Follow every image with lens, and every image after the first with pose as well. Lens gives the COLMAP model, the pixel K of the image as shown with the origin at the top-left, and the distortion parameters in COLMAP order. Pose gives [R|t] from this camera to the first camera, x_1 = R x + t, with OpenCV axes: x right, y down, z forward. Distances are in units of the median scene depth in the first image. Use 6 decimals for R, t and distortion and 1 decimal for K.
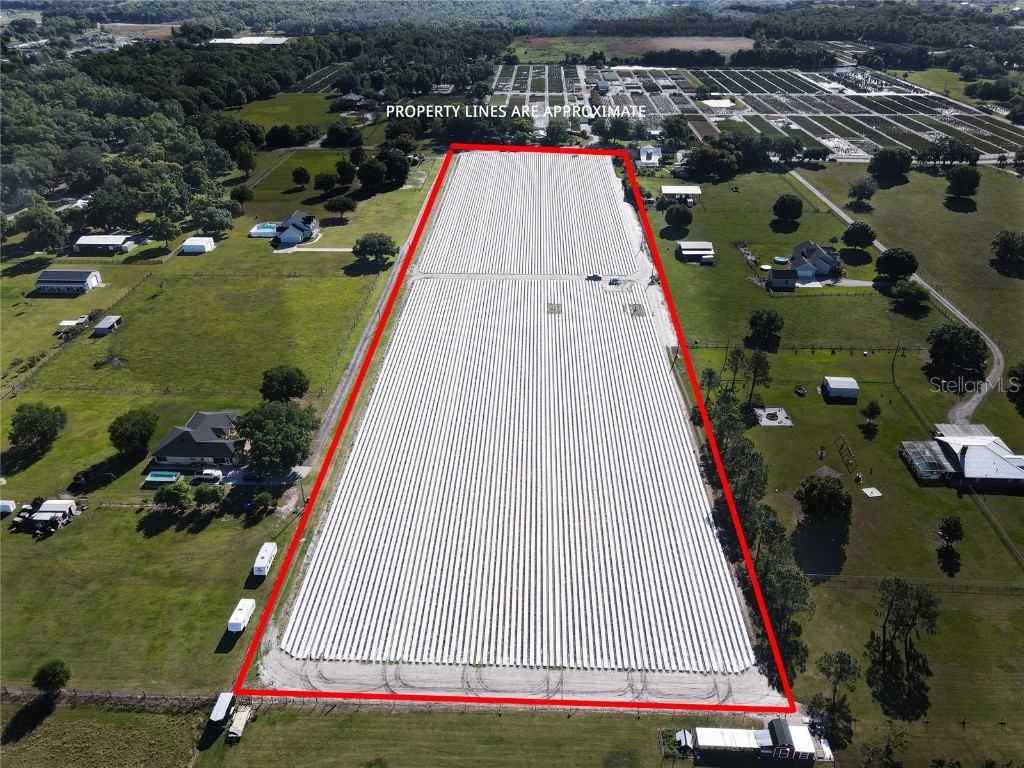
lens RADIAL K [[747.1, 0, 512.0], [0, 747.1, 384.0], [0, 0, 1]] dist [0.002442, 0.021328]
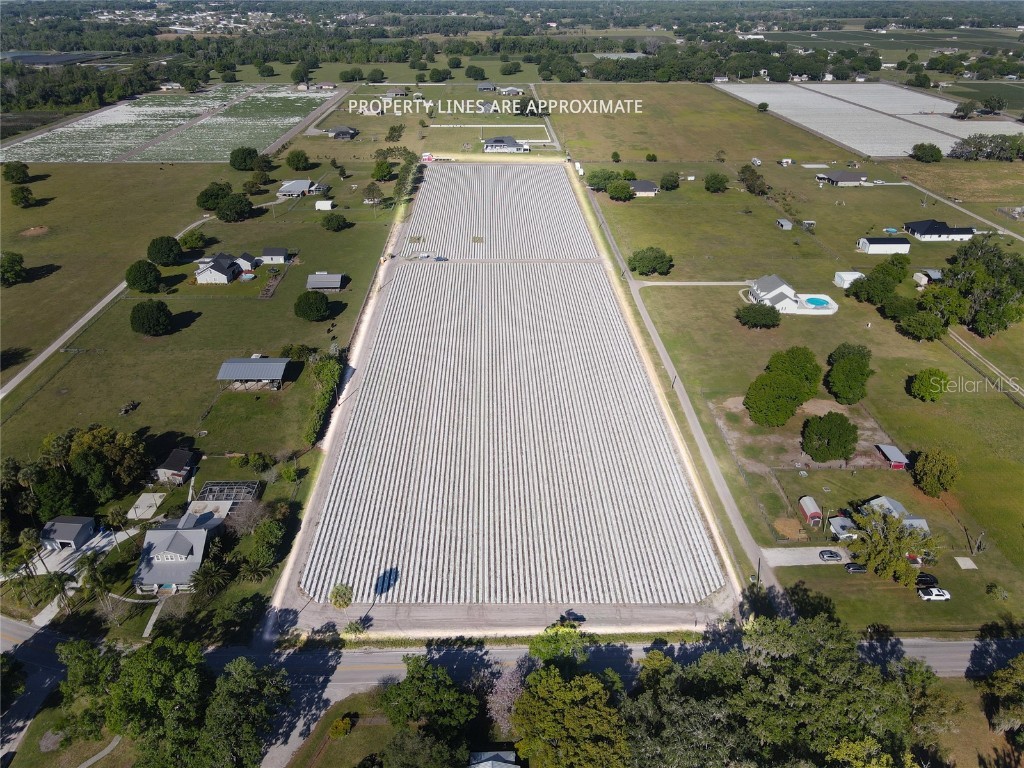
lens RADIAL K [[747.1, 0, 512.0], [0, 747.1, 384.0], [0, 0, 1]] dist [0.002442, 0.021328]
pose [[-0.998100, 0.028494, -0.054639, 0.066513], [-0.032471, 0.510393, 0.859328, -0.962615], [0.052373, 0.859469, -0.508498, 1.649569]]
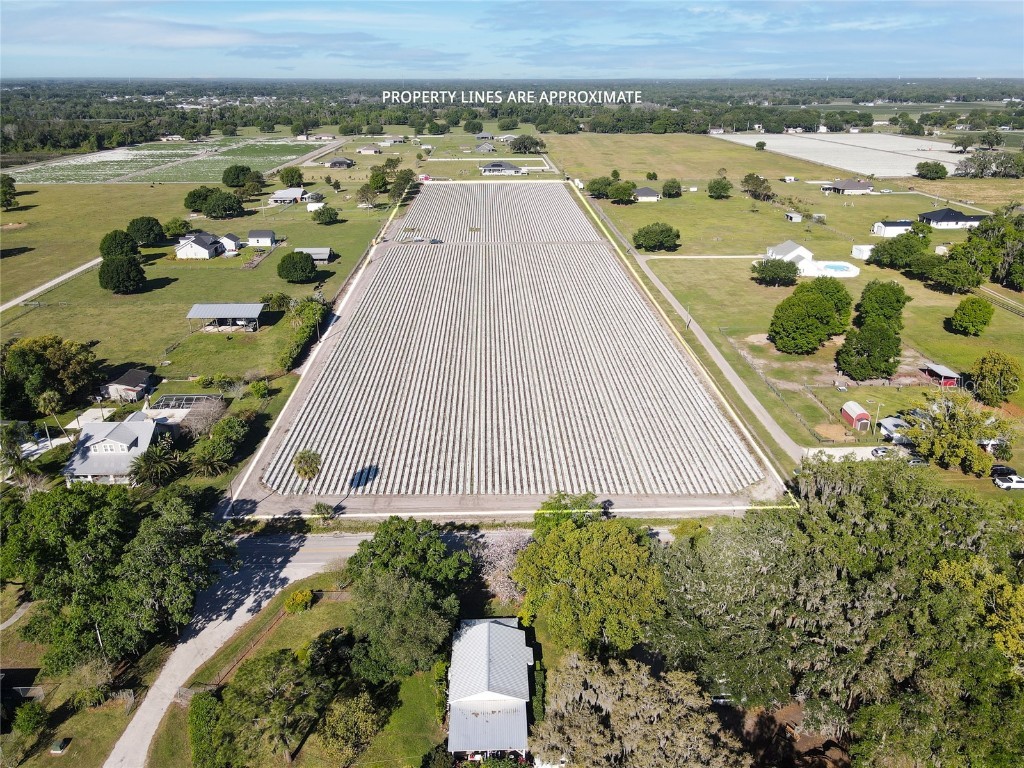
lens RADIAL K [[755.8, 0, 512.0], [0, 755.8, 384.0], [0, 0, 1]] dist [-0.001721, 0.030374]
pose [[-0.997877, 0.028703, -0.058453, 0.066860], [-0.029265, 0.604213, 0.796285, -0.836595], [0.058173, 0.796305, -0.602091, 1.725799]]
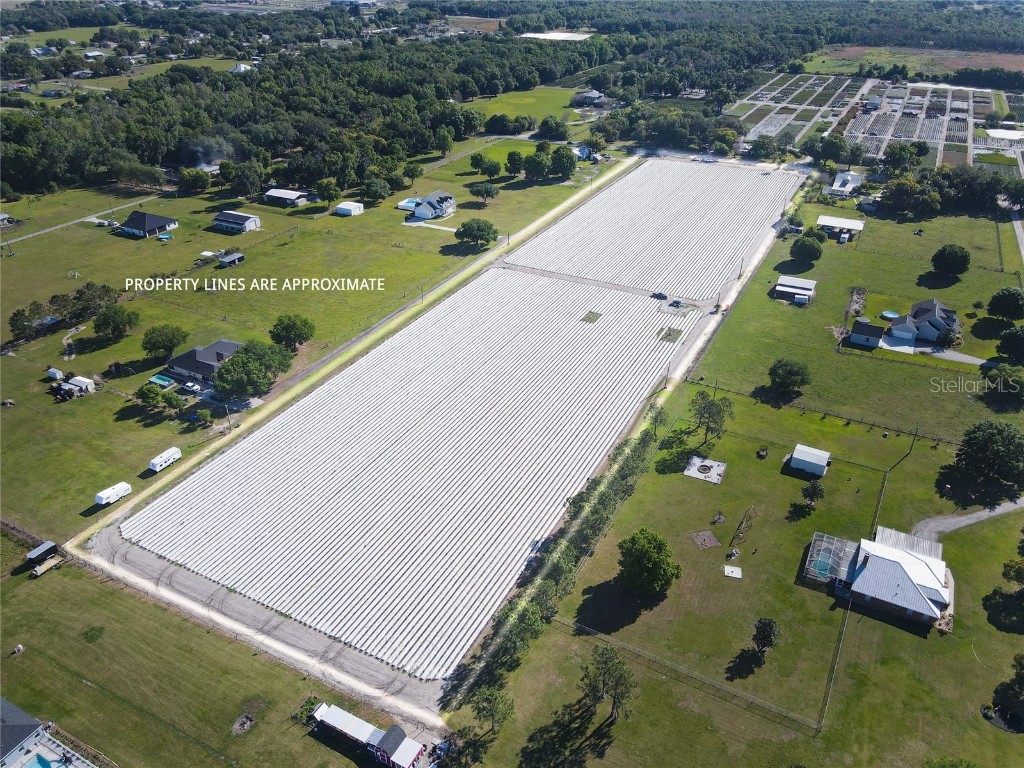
lens RADIAL K [[747.1, 0, 512.0], [0, 747.1, 384.0], [0, 0, 1]] dist [0.002442, 0.021328]
pose [[0.902335, 0.221132, -0.369990, 0.303223], [-0.221063, 0.974303, 0.043181, -0.030135], [0.370031, 0.042828, 0.928032, 0.042918]]
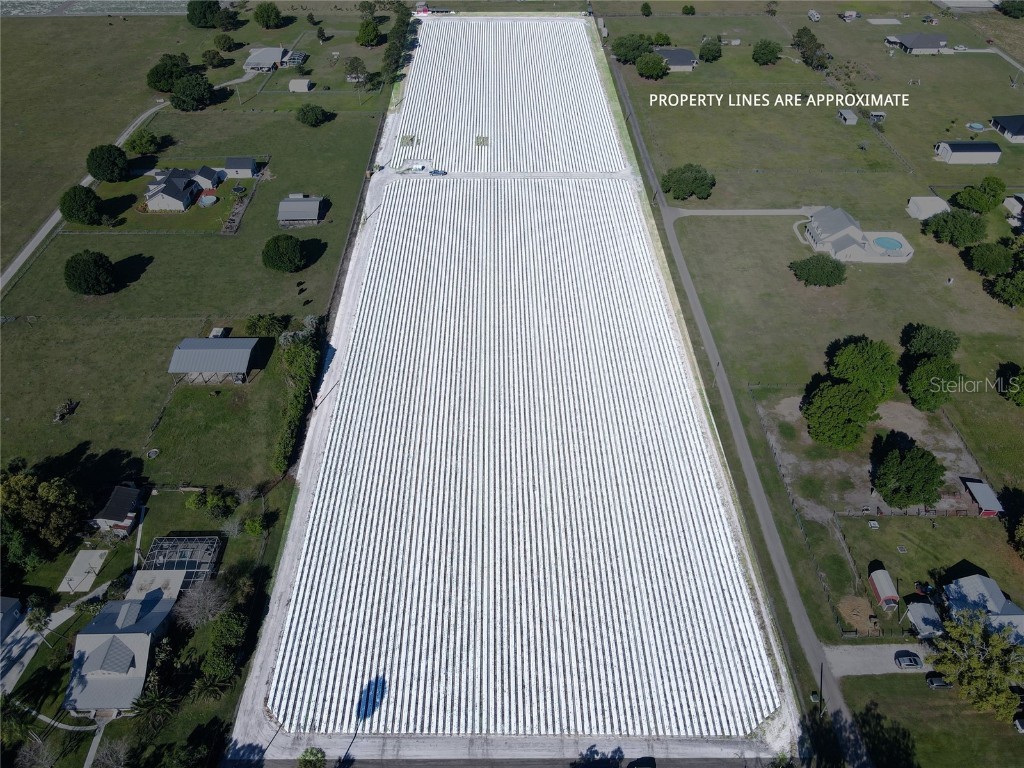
lens RADIAL K [[747.1, 0, 512.0], [0, 747.1, 384.0], [0, 0, 1]] dist [0.002442, 0.021328]
pose [[-0.998686, 0.033054, -0.039155, 0.059152], [-0.027276, 0.303953, 0.952297, -0.913151], [0.043379, 0.952113, -0.302652, 1.466026]]
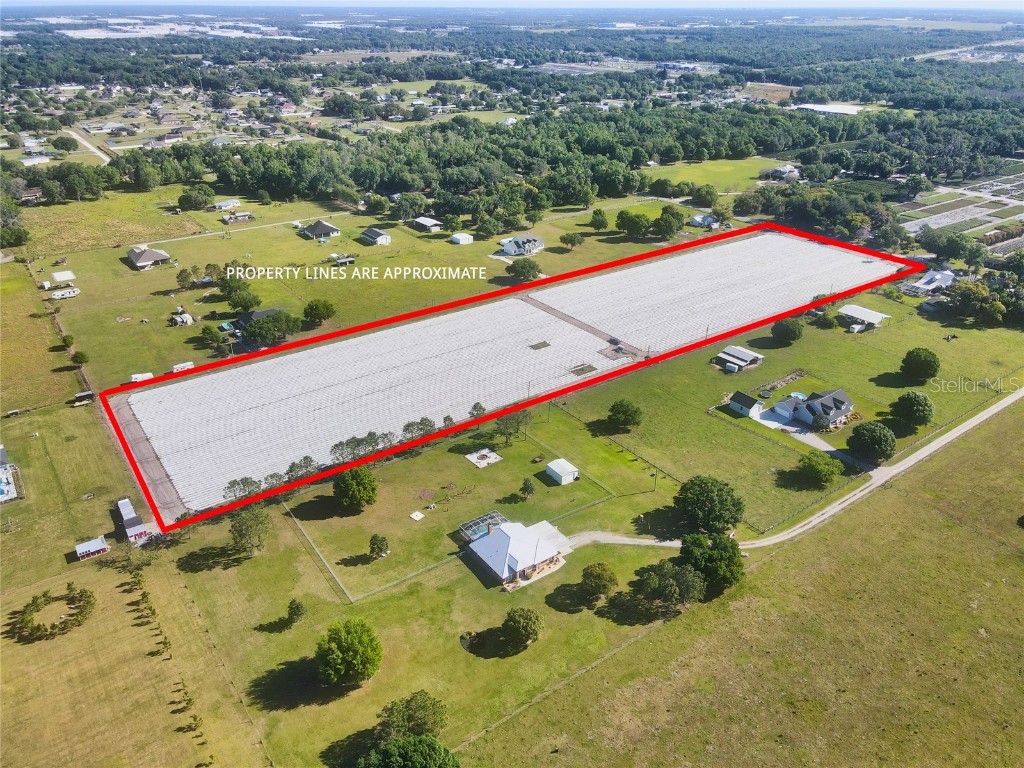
lens RADIAL K [[747.1, 0, 512.0], [0, 747.1, 384.0], [0, 0, 1]] dist [0.002442, 0.021328]
pose [[0.616226, 0.362948, -0.698953, 0.774936], [-0.405553, 0.907006, 0.113432, -0.142200], [0.675124, 0.213563, 0.706115, 0.121945]]
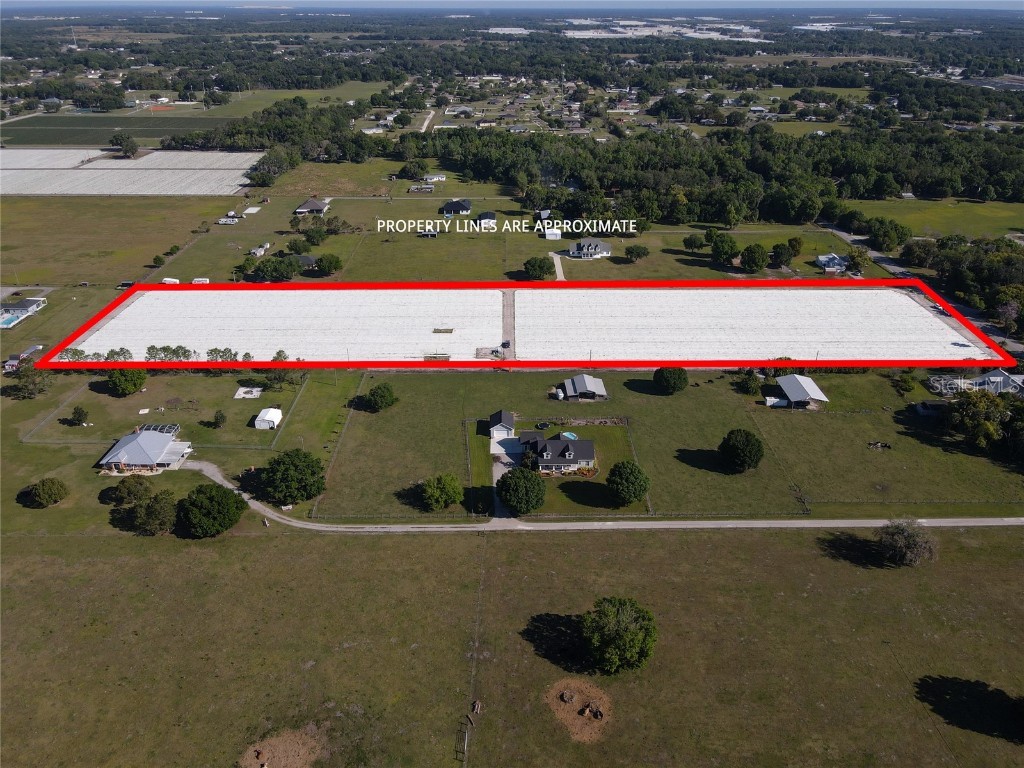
lens RADIAL K [[747.1, 0, 512.0], [0, 747.1, 384.0], [0, 0, 1]] dist [0.002442, 0.021328]
pose [[0.046109, 0.456761, -0.888394, 1.061784], [-0.510589, 0.775166, 0.372045, -0.486405], [0.858588, 0.436449, 0.268959, 0.699730]]
